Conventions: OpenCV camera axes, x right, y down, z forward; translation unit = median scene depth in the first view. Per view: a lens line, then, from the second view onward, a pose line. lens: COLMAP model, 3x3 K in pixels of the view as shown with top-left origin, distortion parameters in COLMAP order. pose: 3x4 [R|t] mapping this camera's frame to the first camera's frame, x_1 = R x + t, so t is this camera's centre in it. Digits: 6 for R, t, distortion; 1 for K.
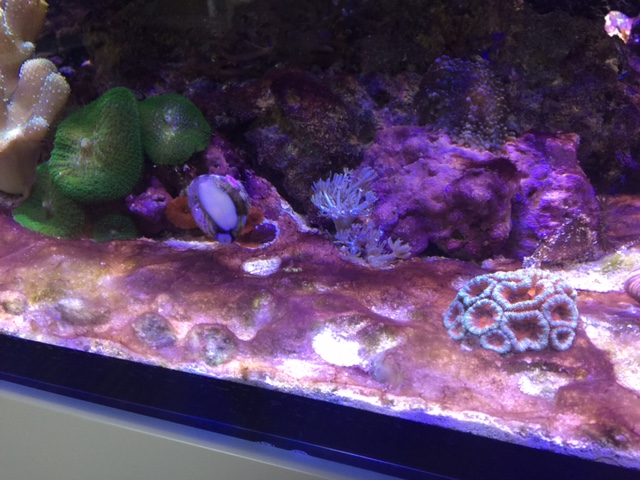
lens RADIAL K [[539.7, 0, 320.0], [0, 539.7, 240.0], [0, 0, 1]] dist [0.036991, -0.002891]
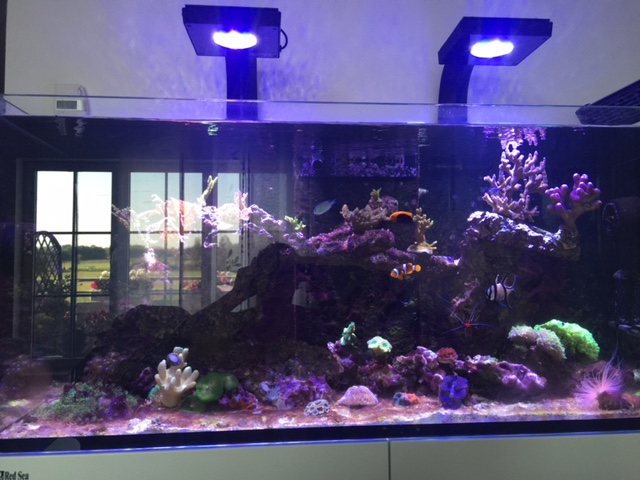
lens RADIAL K [[539.7, 0, 320.0], [0, 539.7, 240.0], [0, 0, 1]] dist [0.036991, -0.002891]
pose [[0.924608, 0.016294, 0.380571, -1.170286], [0.177977, 0.864847, -0.469429, 0.863751], [-0.336785, 0.501771, 0.796744, -2.846804]]
